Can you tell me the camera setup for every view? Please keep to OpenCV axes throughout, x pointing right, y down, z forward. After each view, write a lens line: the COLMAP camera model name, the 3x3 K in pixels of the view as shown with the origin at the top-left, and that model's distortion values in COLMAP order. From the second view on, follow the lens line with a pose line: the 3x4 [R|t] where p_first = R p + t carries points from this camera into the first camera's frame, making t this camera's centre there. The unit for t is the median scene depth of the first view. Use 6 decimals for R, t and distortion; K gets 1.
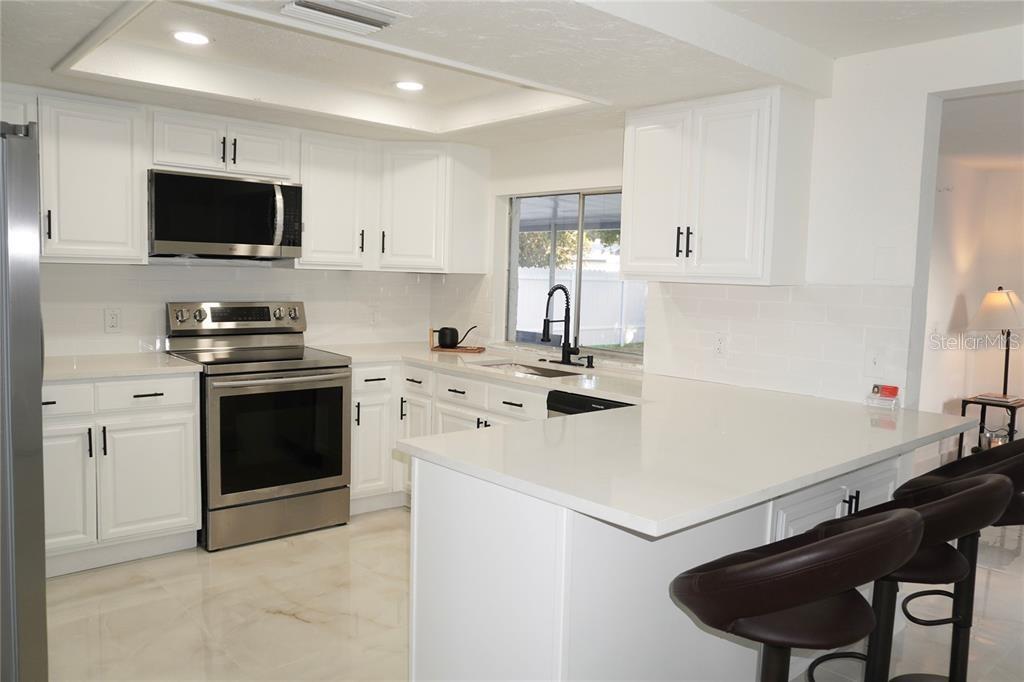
lens RADIAL K [[760.3, 0, 510.5], [0, 760.3, 338.3], [0, 0, 1]] dist [-0.014898, -0.002571]
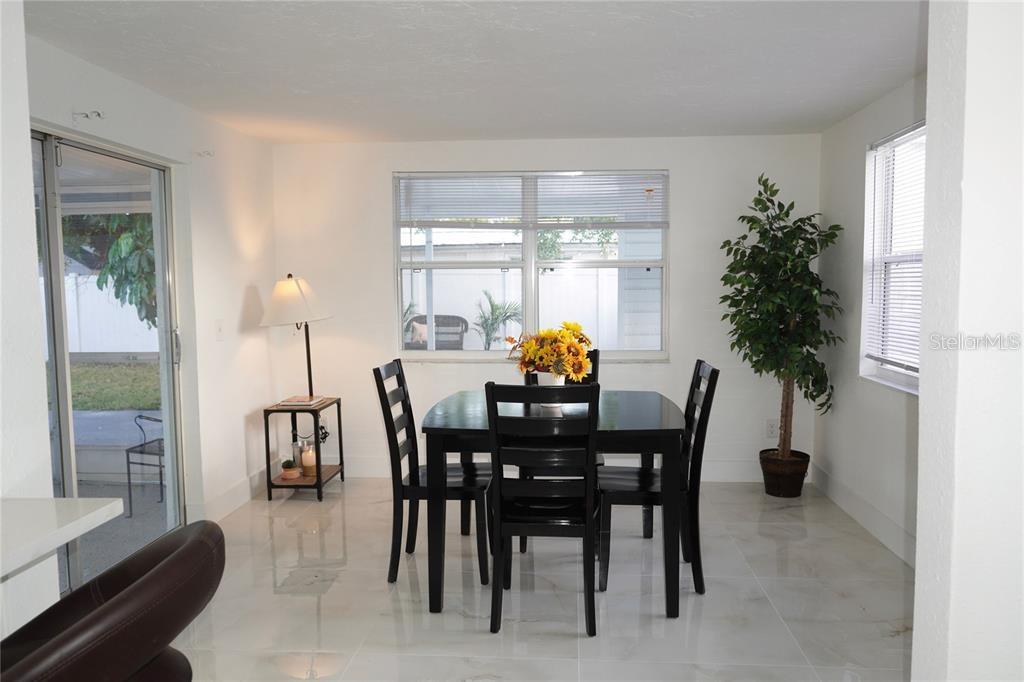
lens RADIAL K [[752.1, 0, 517.8], [0, 752.1, 348.6], [0, 0, 1]] dist [-0.038140, 0.023682]
pose [[0.710717, -0.097211, 0.696729, 0.225989], [0.094301, 0.994633, 0.042582, 0.004924], [-0.697129, 0.035438, 0.716069, 0.203816]]
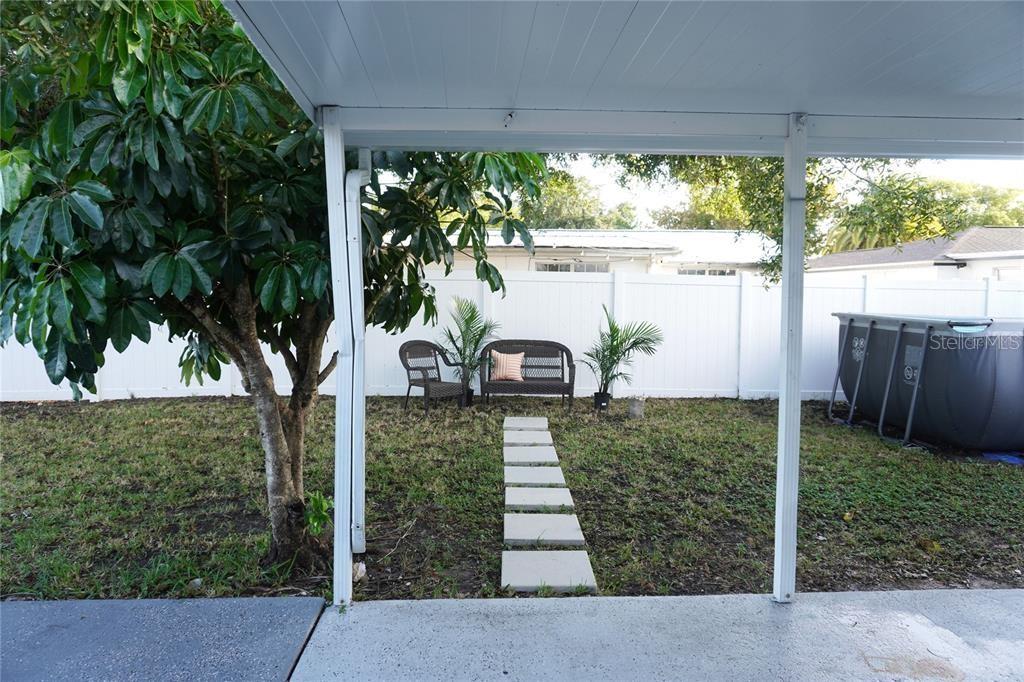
lens RADIAL K [[681.5, 0, 515.0], [0, 681.5, 348.3], [0, 0, 1]] dist [-0.023809, 0.006153]
pose [[0.625697, -0.089255, 0.774943, 0.589939], [0.084491, 0.995342, 0.046421, -0.086930], [-0.775477, 0.036430, 0.630324, 1.288263]]
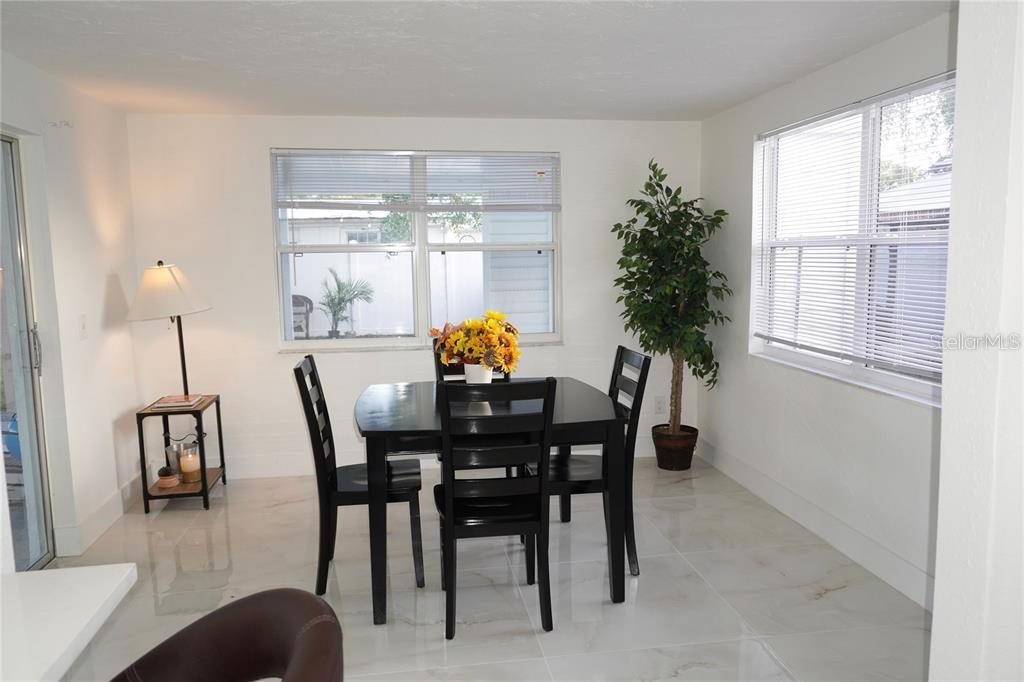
lens RADIAL K [[752.1, 0, 516.2], [0, 752.1, 349.0], [0, 0, 1]] dist [-0.038140, 0.023682]
pose [[0.532758, -0.144091, 0.833911, 0.190002], [0.107806, 0.988925, 0.102002, -0.017349], [-0.839373, 0.035559, 0.542391, 0.278460]]
